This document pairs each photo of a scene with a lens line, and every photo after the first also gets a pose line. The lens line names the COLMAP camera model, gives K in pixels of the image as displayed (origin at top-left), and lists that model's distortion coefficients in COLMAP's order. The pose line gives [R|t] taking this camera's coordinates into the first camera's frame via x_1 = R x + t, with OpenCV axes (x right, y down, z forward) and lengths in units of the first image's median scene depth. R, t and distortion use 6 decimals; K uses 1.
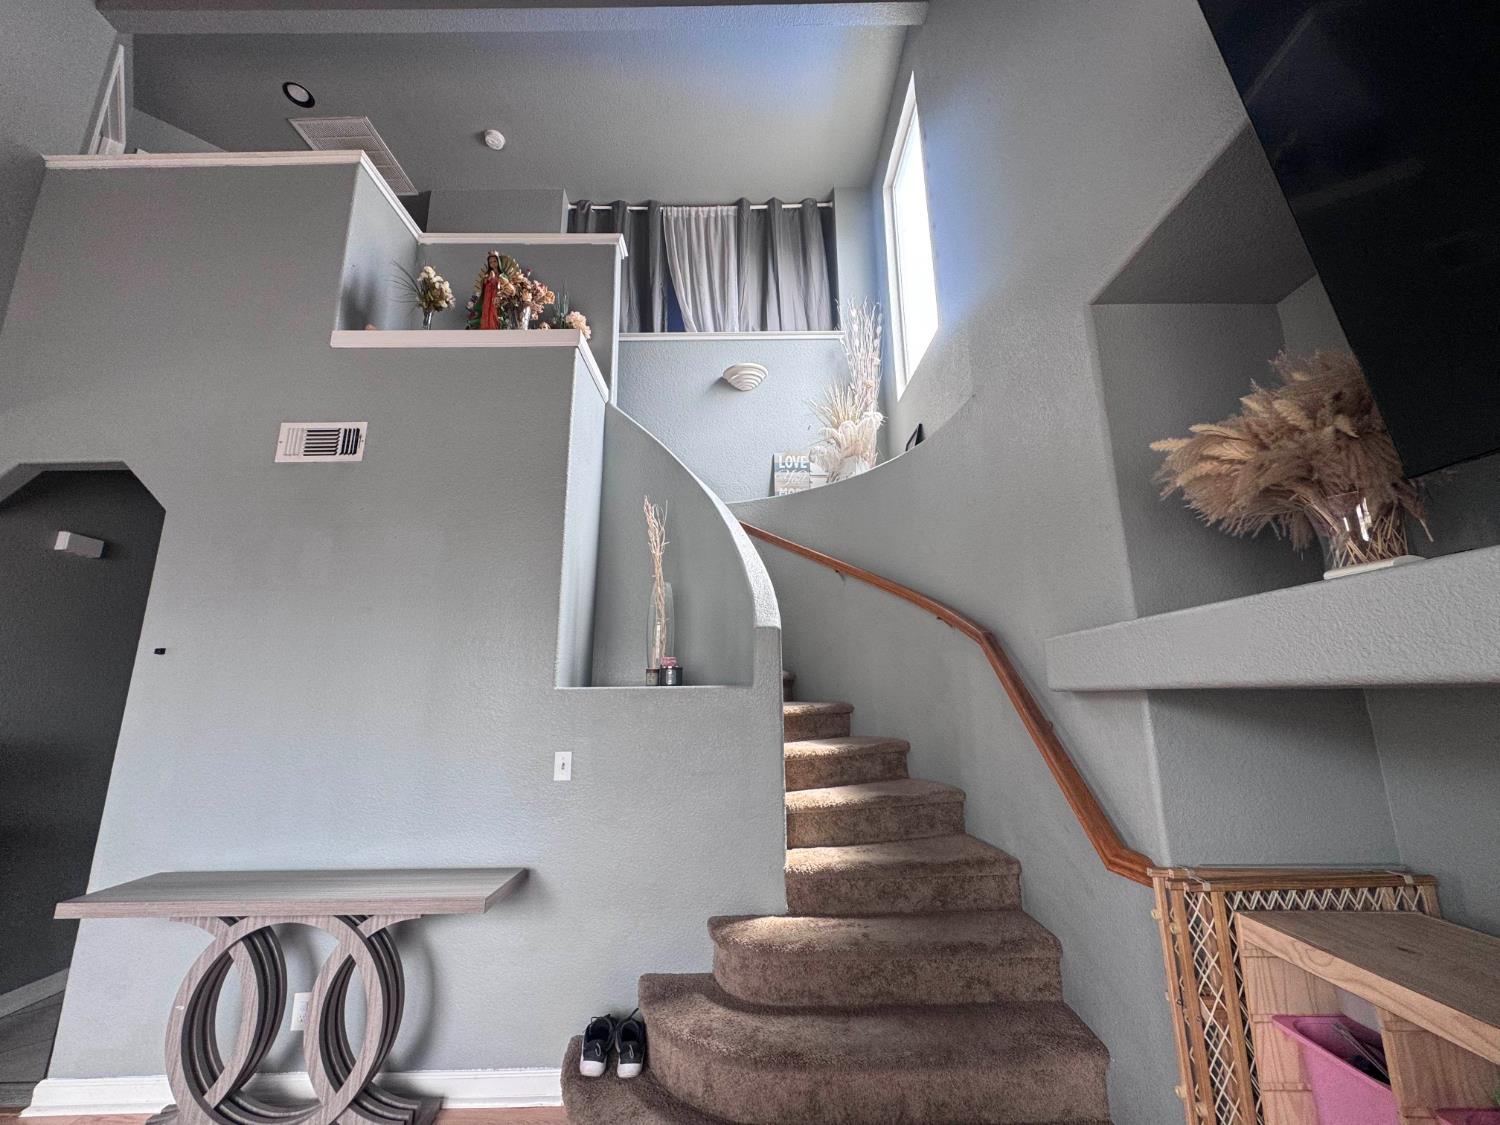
lens RADIAL K [[597.9, 0, 751.2], [0, 597.9, 560.9], [0, 0, 1]] dist [0.003393, 0.000203]
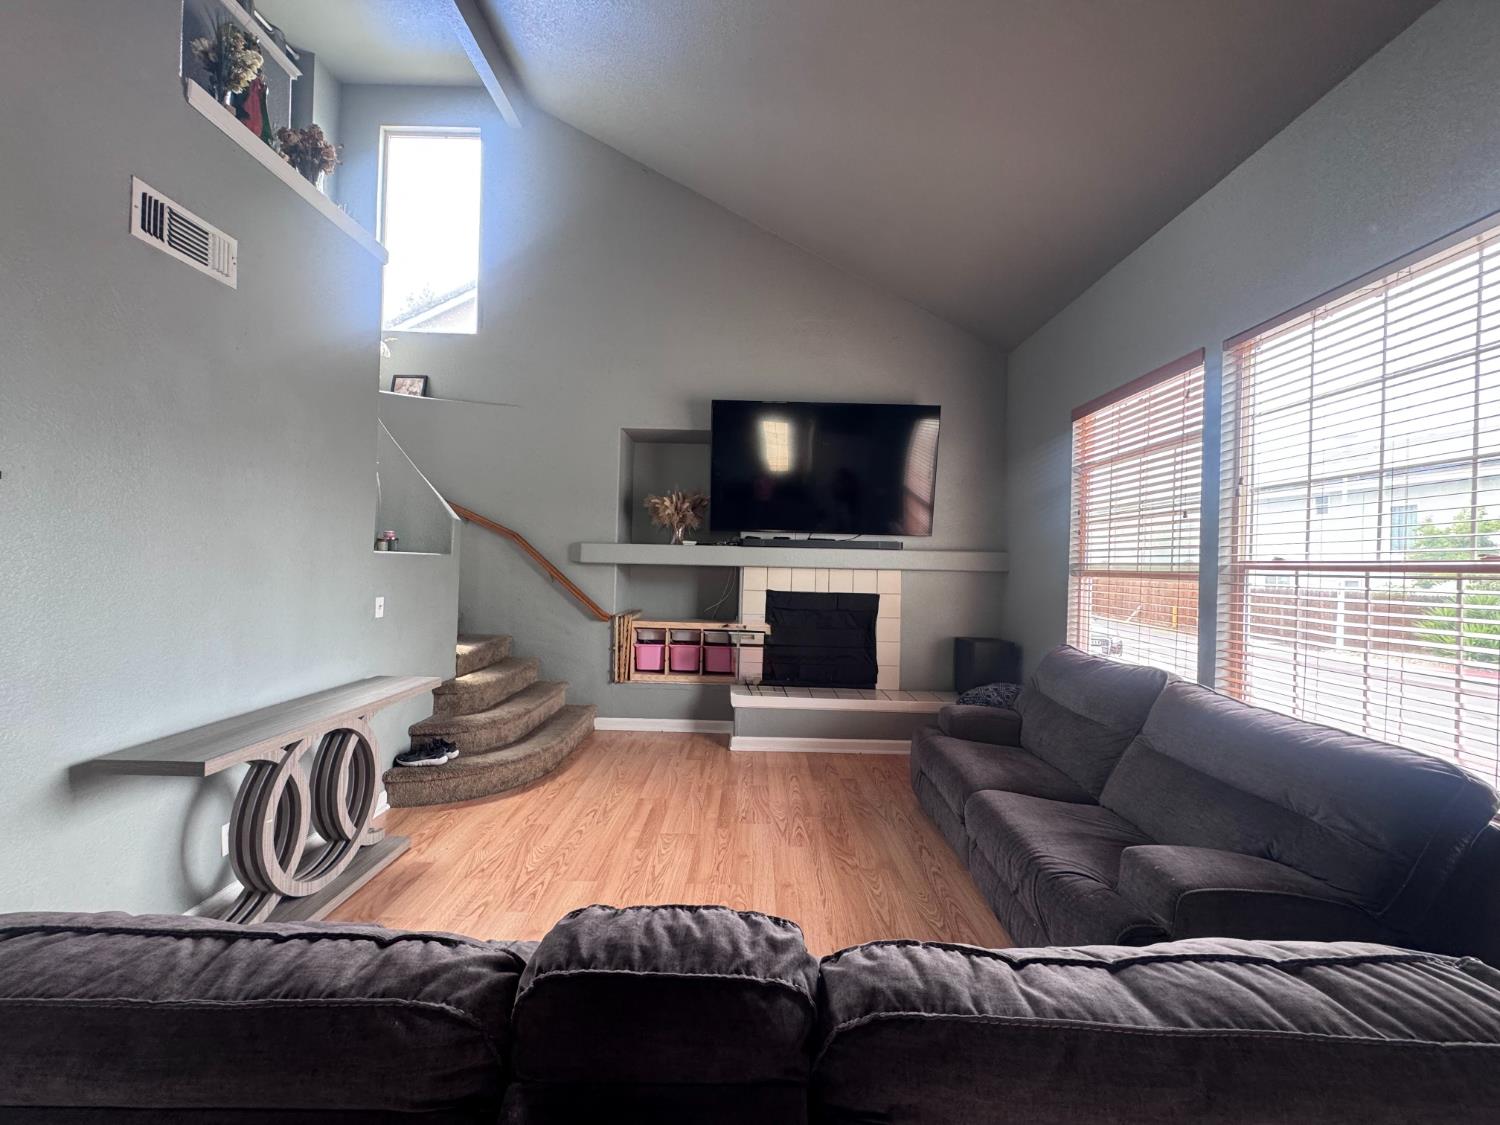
lens RADIAL K [[597.1, 0, 750.0], [0, 597.1, 562.5], [0, 0, 1]] dist [-0.004343, 0.000502]
pose [[0.009073, 0.017276, 0.999810, -1.706967], [-0.248235, 0.968592, -0.014484, 0.050099], [-0.968657, -0.248056, 0.013076, 0.176693]]
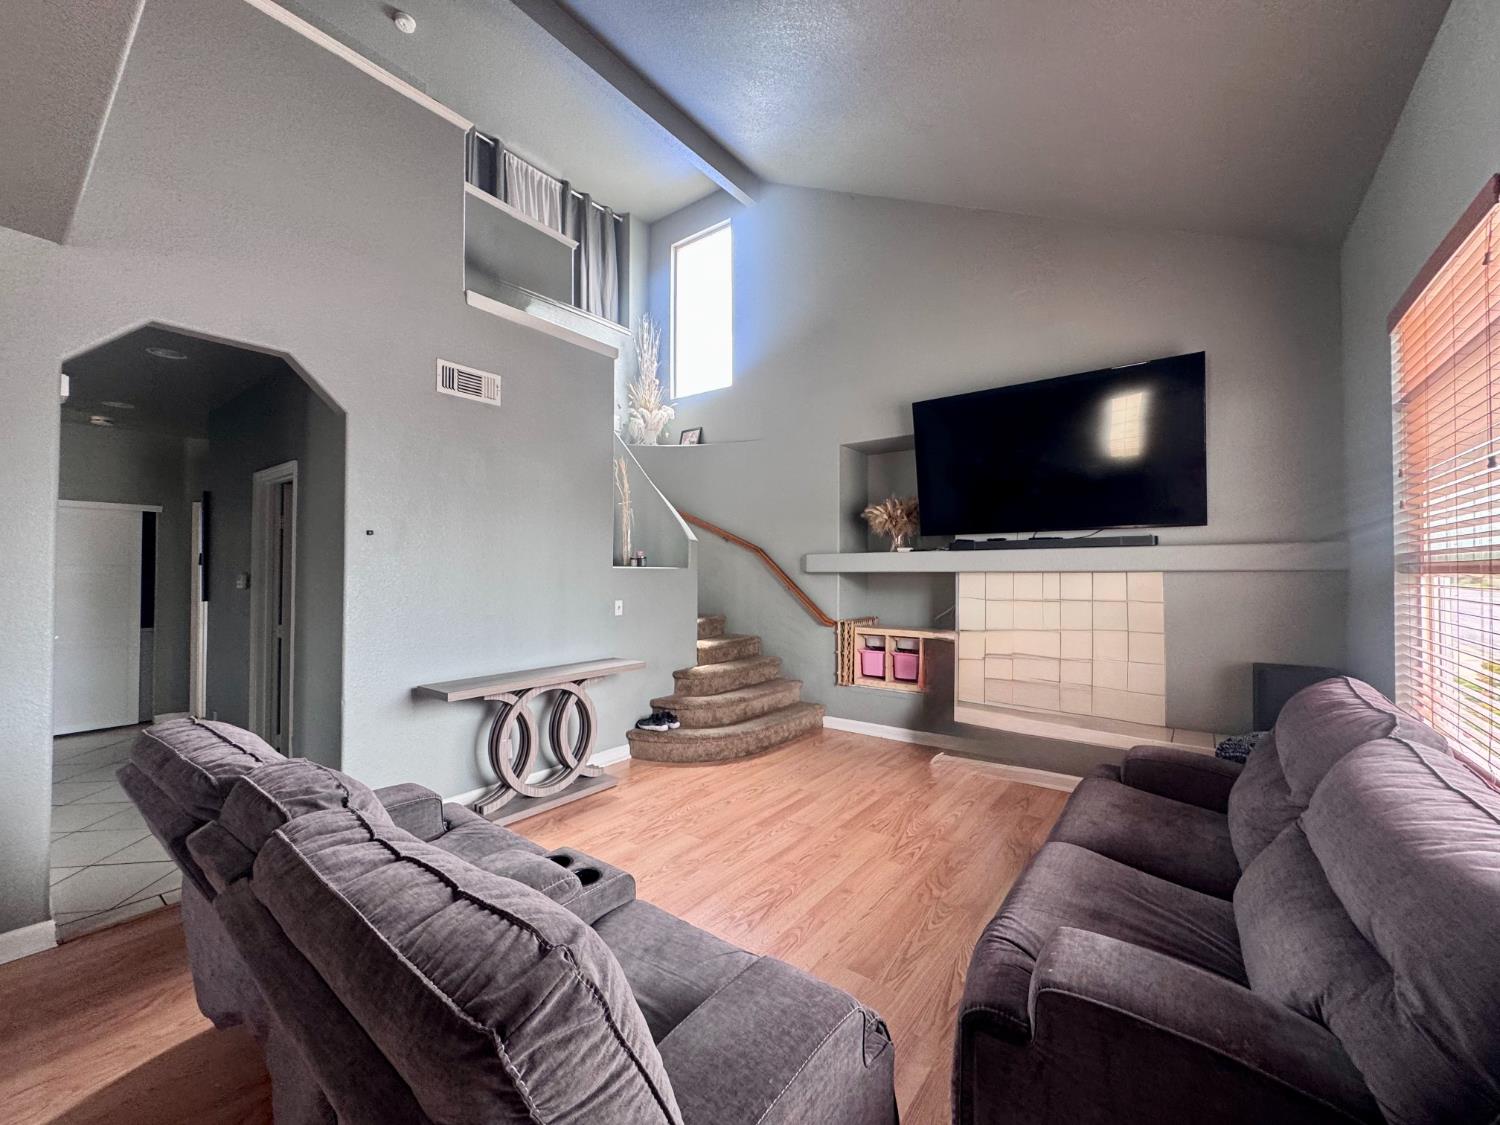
lens RADIAL K [[597.9, 0, 751.2], [0, 597.9, 560.9], [0, 0, 1]] dist [0.003393, 0.000203]
pose [[0.607154, 0.028836, 0.794061, -1.585168], [-0.185818, 0.976784, 0.106608, -0.083042], [-0.772551, -0.212278, 0.598417, -0.432752]]
